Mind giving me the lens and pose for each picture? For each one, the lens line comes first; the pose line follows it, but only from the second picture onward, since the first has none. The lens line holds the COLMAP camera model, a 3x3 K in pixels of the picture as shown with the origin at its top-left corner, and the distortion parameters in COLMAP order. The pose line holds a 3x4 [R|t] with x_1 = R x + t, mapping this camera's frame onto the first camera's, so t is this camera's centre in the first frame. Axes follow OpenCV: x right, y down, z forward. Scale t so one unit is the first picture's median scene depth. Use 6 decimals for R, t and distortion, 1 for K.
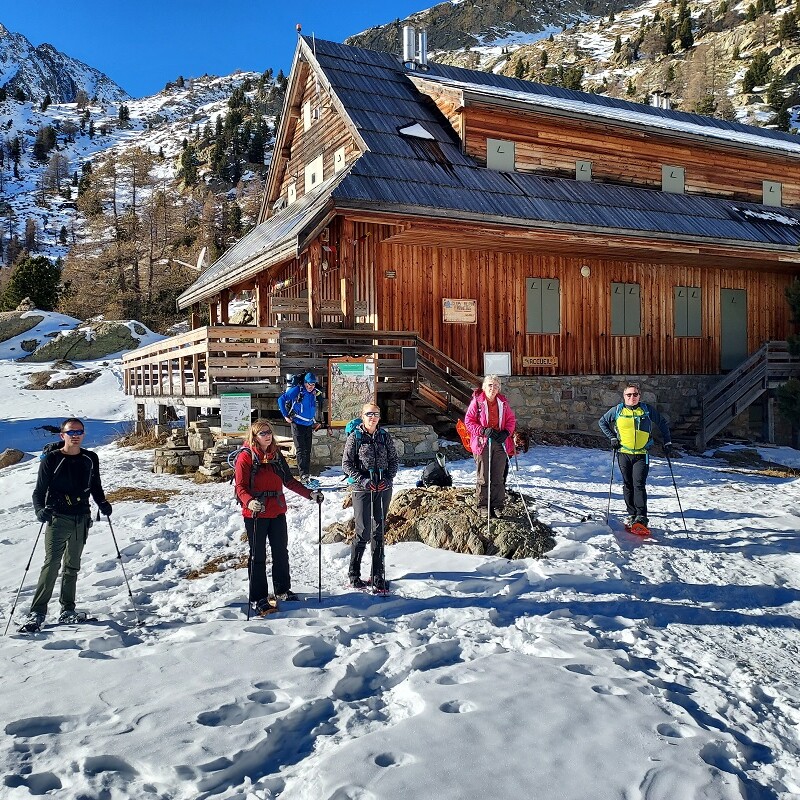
lens RADIAL K [[773.9, 0, 398.7], [0, 773.9, 392.0], [0, 0, 1]] dist [0.132323, -0.243178]
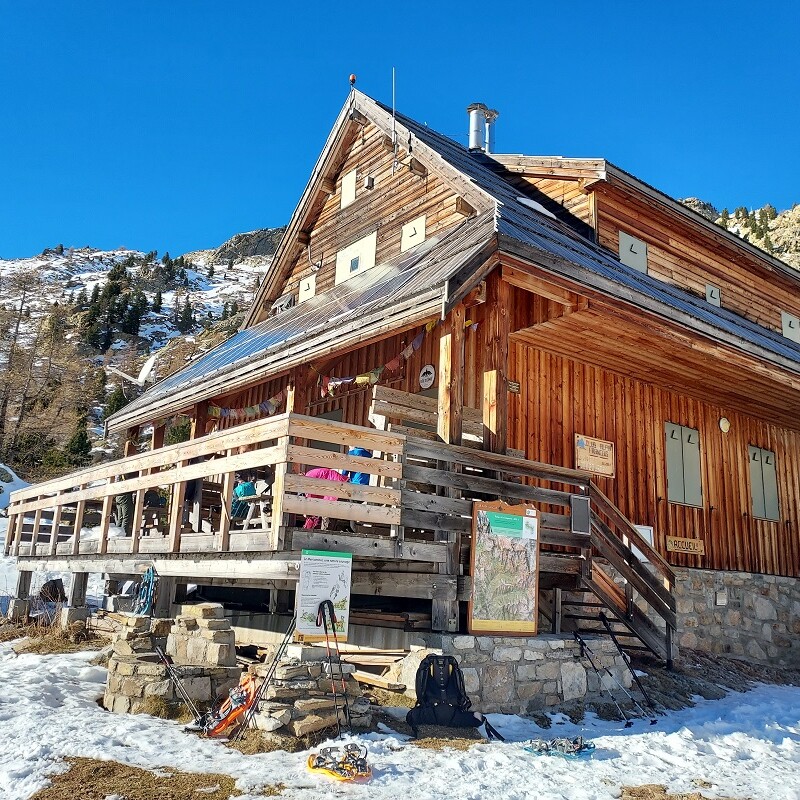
lens RADIAL K [[773.9, 0, 398.7], [0, 773.9, 392.0], [0, 0, 1]] dist [0.132323, -0.243178]
pose [[0.979809, 0.107905, 0.168318, -0.189709], [-0.063785, 0.966569, -0.248346, 0.017626], [-0.189489, 0.232596, 0.953936, 0.357904]]
